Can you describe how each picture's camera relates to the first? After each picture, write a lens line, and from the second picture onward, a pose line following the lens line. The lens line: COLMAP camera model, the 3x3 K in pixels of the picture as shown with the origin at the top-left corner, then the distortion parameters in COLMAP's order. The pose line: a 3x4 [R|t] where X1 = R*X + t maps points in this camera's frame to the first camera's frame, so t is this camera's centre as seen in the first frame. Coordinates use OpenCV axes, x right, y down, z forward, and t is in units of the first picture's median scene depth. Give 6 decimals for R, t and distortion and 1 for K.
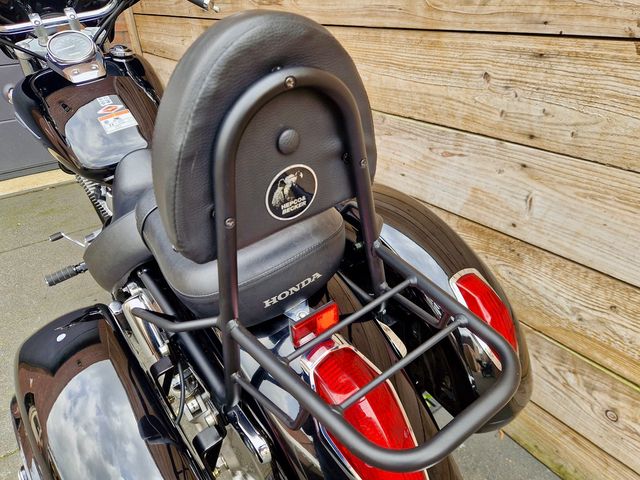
lens RADIAL K [[432.2, 0, 314.0], [0, 432.2, 235.7], [0, 0, 1]] dist [0.054928, -0.049939]
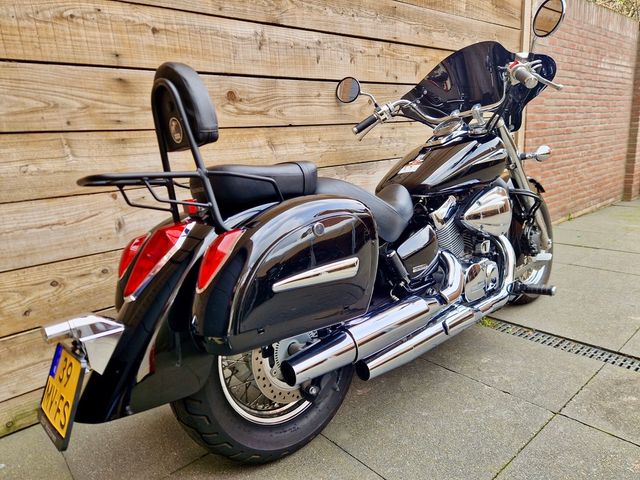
lens RADIAL K [[432.2, 0, 316.5], [0, 432.2, 240.1], [0, 0, 1]] dist [0.054928, -0.049939]
pose [[-0.083551, -0.178331, 0.980417, -2.274216], [0.546796, 0.814310, 0.194715, -0.582815], [-0.833087, 0.552356, 0.029475, 1.585575]]
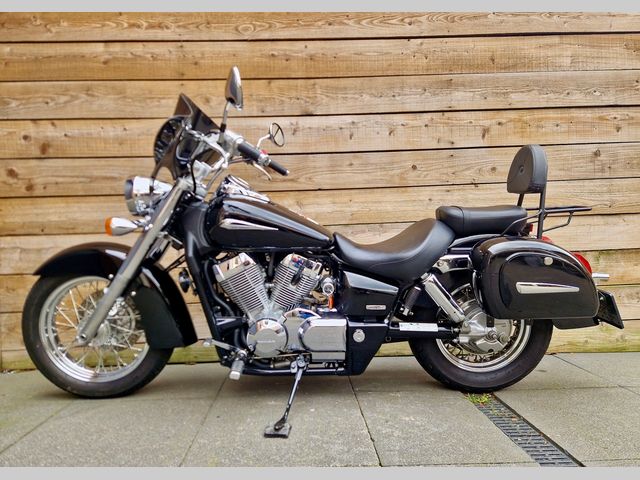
lens RADIAL K [[432.2, 0, 315.9], [0, 432.2, 251.2], [0, 0, 1]] dist [0.054928, -0.049939]
pose [[0.554106, -0.001719, 0.832445, -2.274126], [0.423270, 0.861662, -0.279965, 0.373963], [-0.716805, 0.507479, 0.478179, 0.366841]]
